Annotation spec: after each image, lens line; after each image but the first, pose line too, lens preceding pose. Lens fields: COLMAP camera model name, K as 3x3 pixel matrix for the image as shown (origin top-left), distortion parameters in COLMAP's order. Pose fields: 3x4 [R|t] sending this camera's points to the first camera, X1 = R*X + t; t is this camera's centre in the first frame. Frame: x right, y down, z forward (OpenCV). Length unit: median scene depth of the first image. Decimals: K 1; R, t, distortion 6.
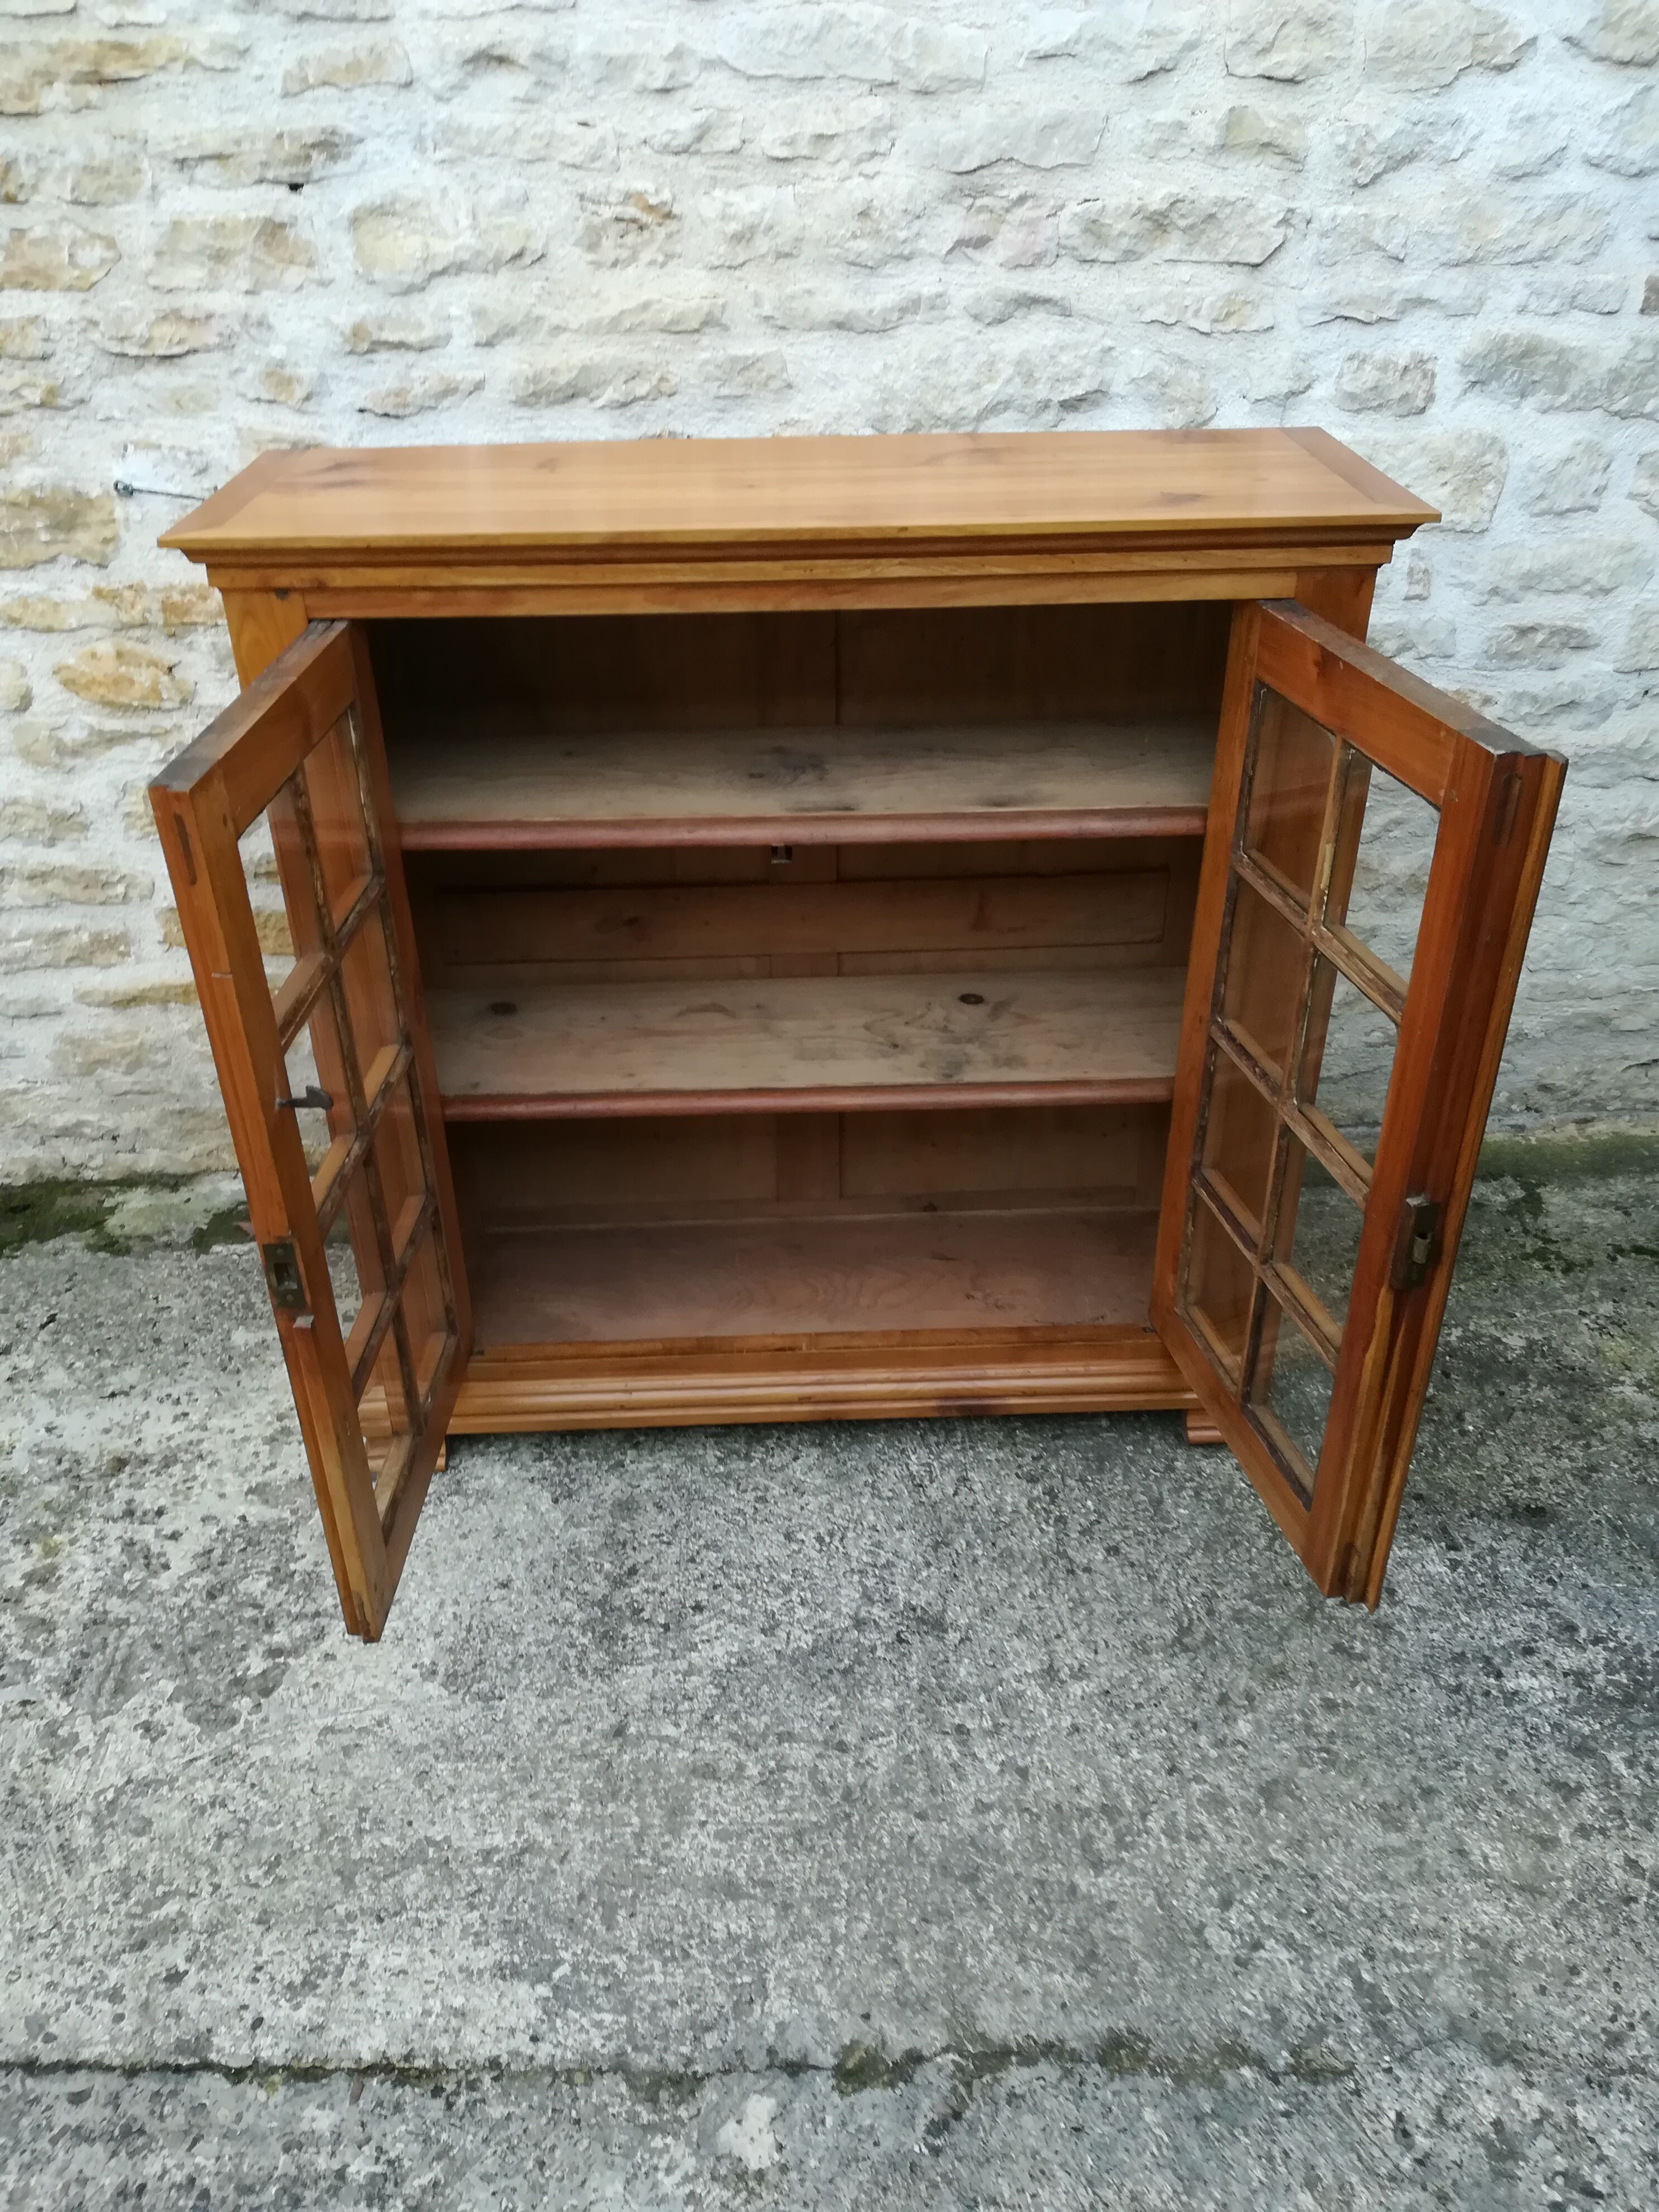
lens RADIAL K [[1732.1, 0, 822.6], [0, 1732.1, 1100.8], [0, 0, 1]] dist [0.056888, -0.067574]
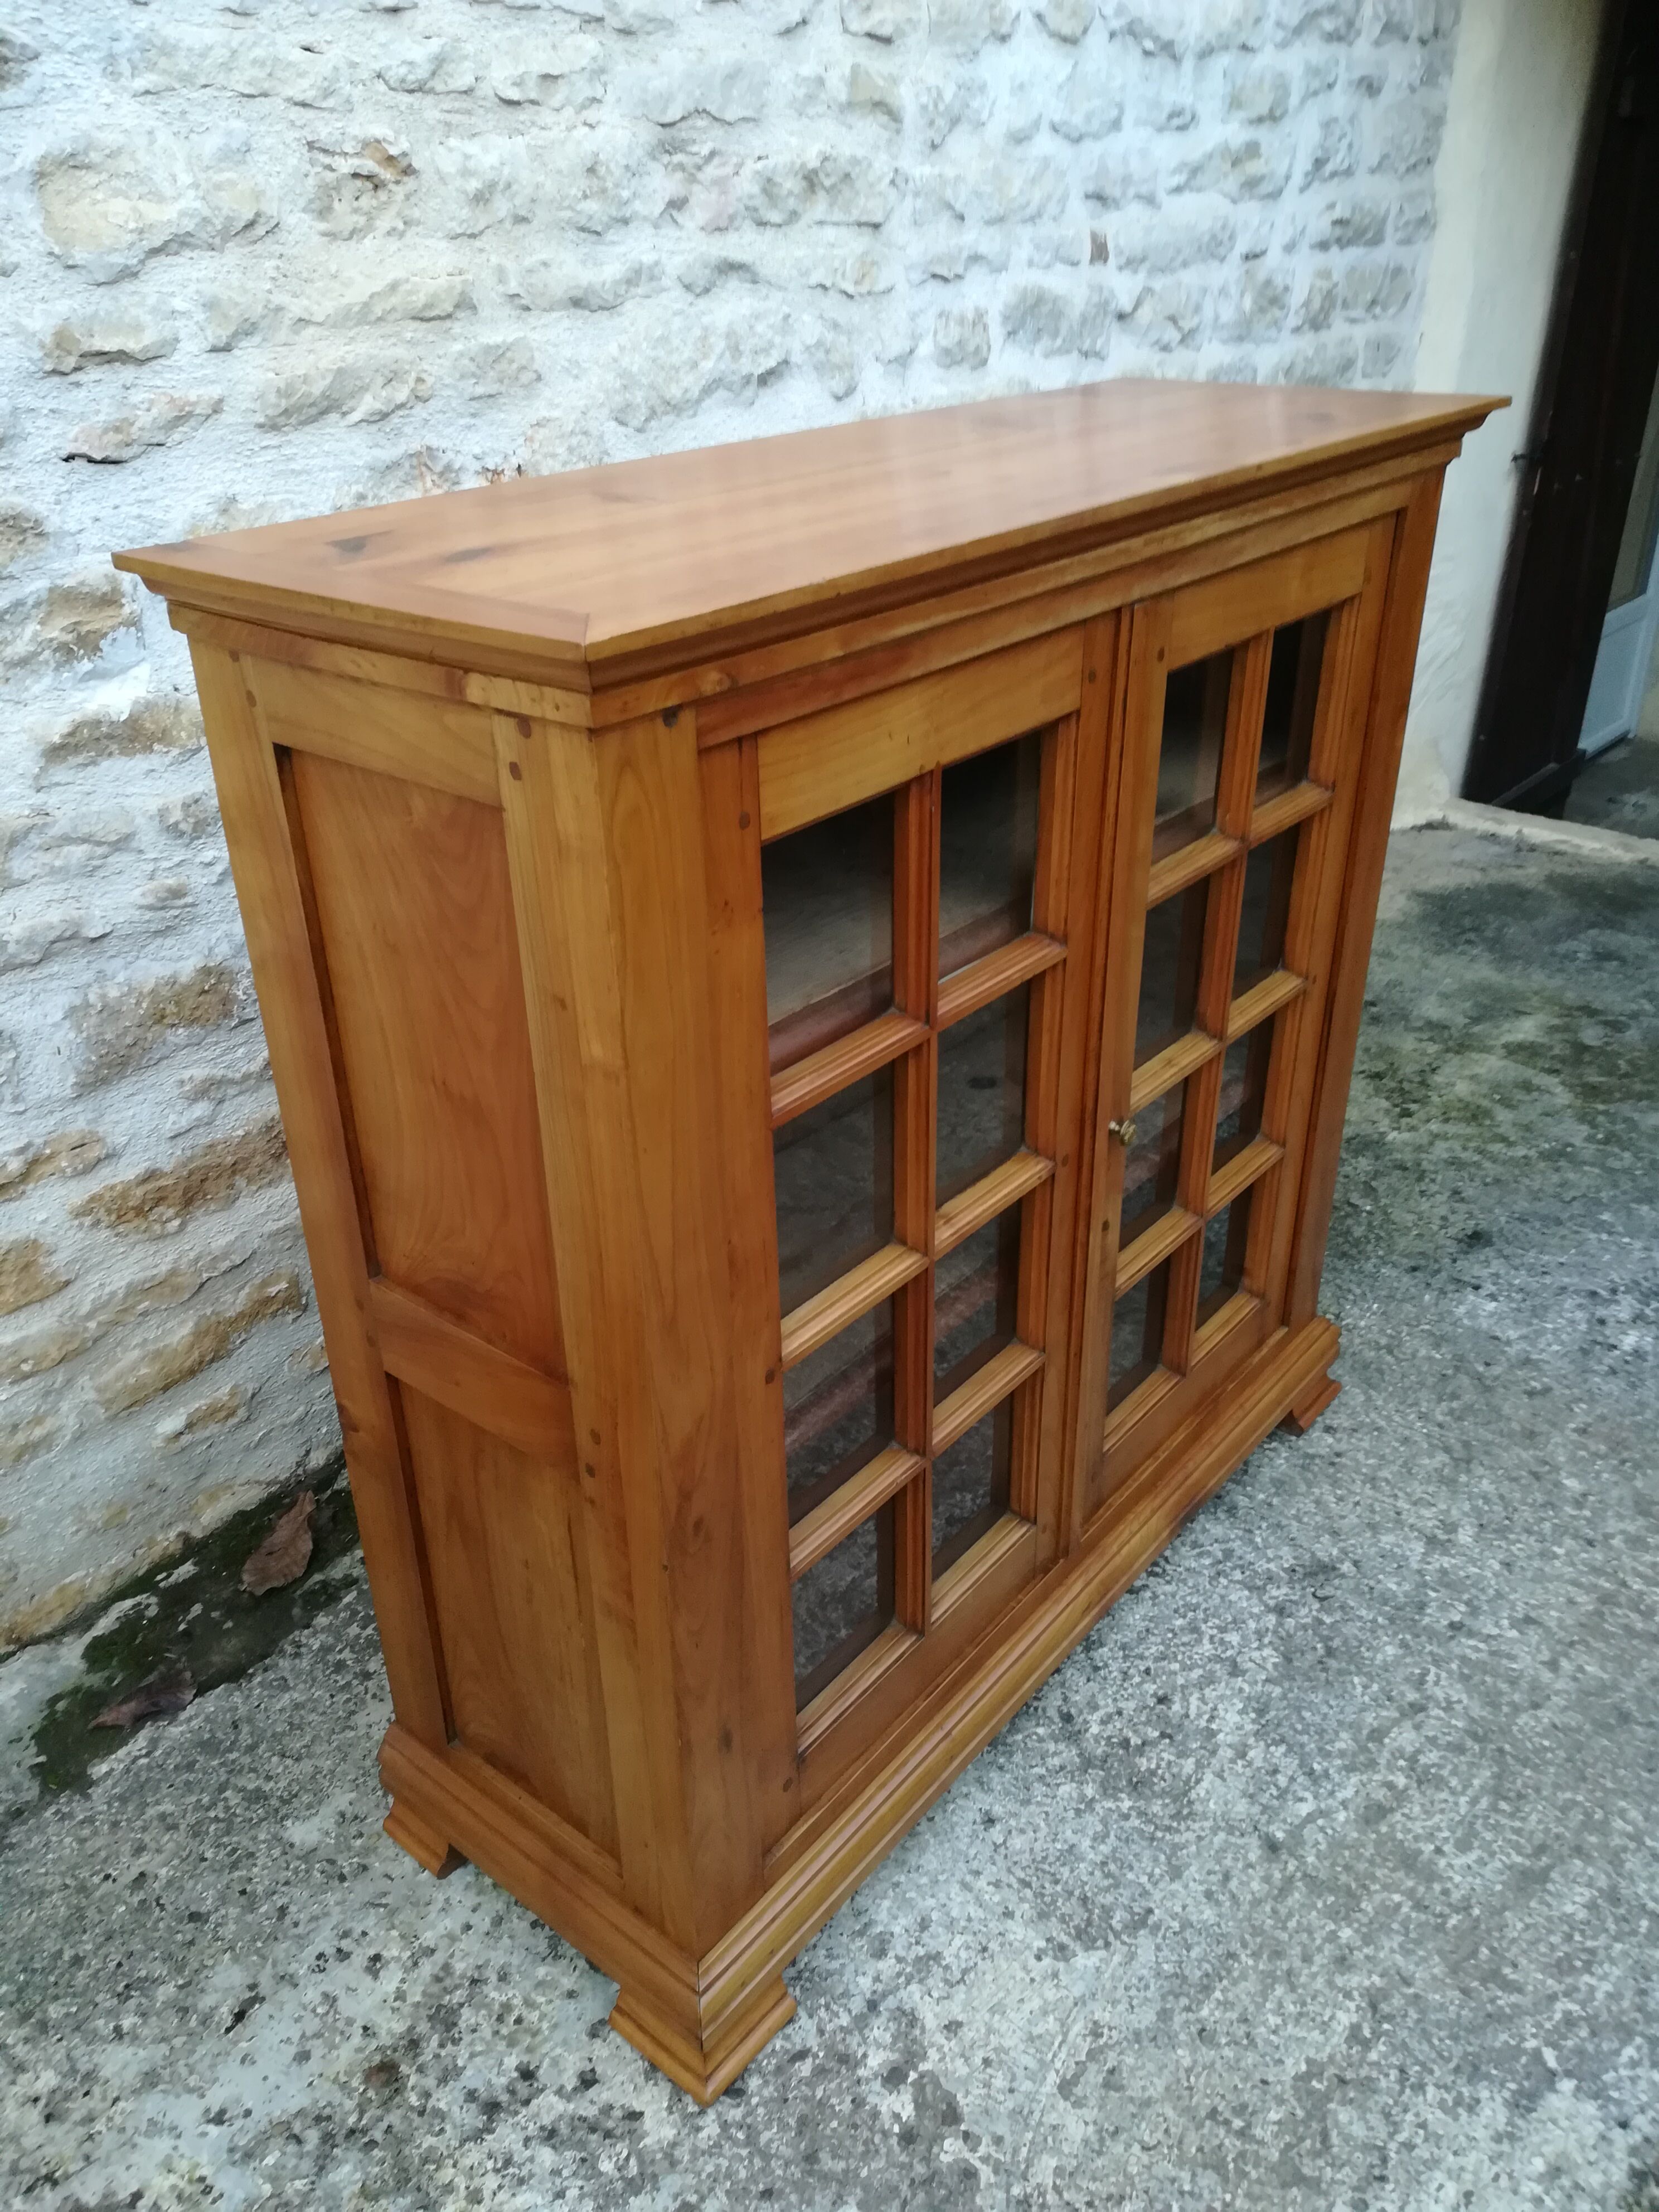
lens RADIAL K [[1732.1, 0, 836.4], [0, 1732.1, 1088.0], [0, 0, 1]] dist [0.056888, -0.067574]
pose [[0.684059, -0.340372, 0.645144, -0.598565], [0.386443, 0.919240, 0.075230, -0.108727], [-0.618648, 0.197850, 0.760348, 0.356473]]
